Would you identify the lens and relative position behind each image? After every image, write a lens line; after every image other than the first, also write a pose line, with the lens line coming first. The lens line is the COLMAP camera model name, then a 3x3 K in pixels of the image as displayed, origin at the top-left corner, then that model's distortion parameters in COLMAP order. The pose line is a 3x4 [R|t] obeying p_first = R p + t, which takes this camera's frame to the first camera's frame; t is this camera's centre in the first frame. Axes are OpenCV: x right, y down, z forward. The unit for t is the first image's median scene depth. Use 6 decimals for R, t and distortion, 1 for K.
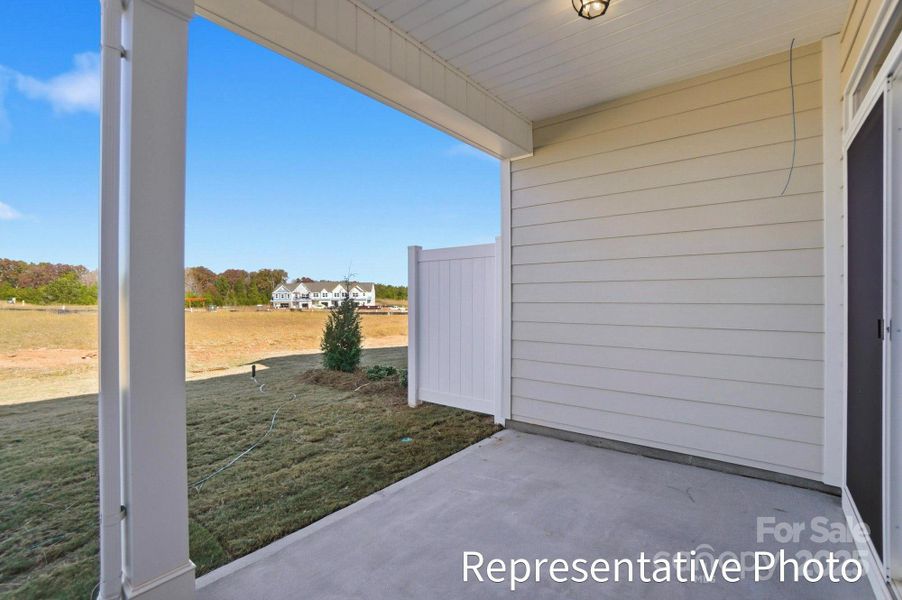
lens RADIAL K [[404.0, 0, 451.0], [0, 404.0, 295.9], [0, 0, 1]] dist [-0.044419, 0.014062]
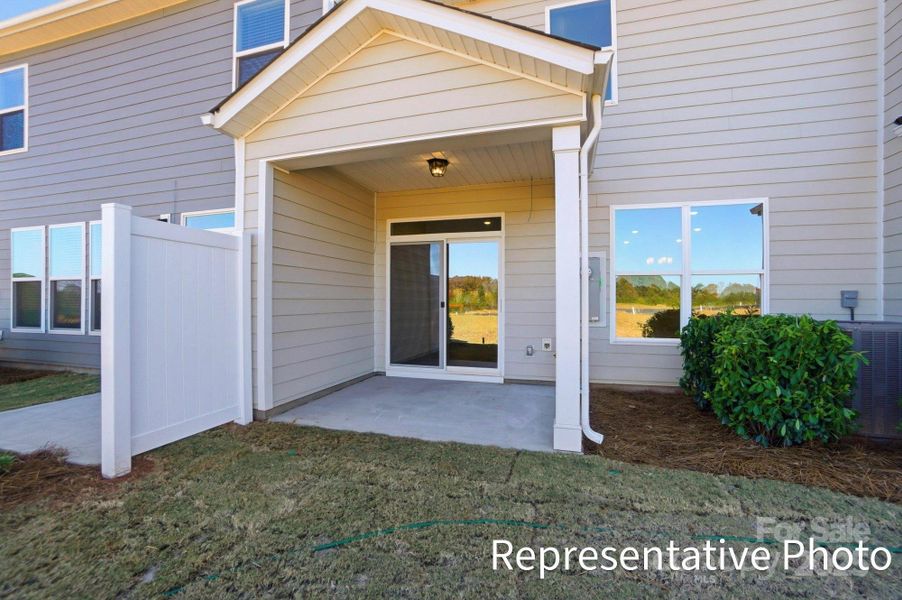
lens RADIAL K [[404.0, 0, 450.7], [0, 404.0, 299.5], [0, 0, 1]] dist [-0.044419, 0.014062]
pose [[-0.353990, 0.006895, 0.935224, -1.042390], [0.005104, 0.999972, -0.005440, 0.032399], [-0.935235, 0.002848, -0.354015, 0.971039]]
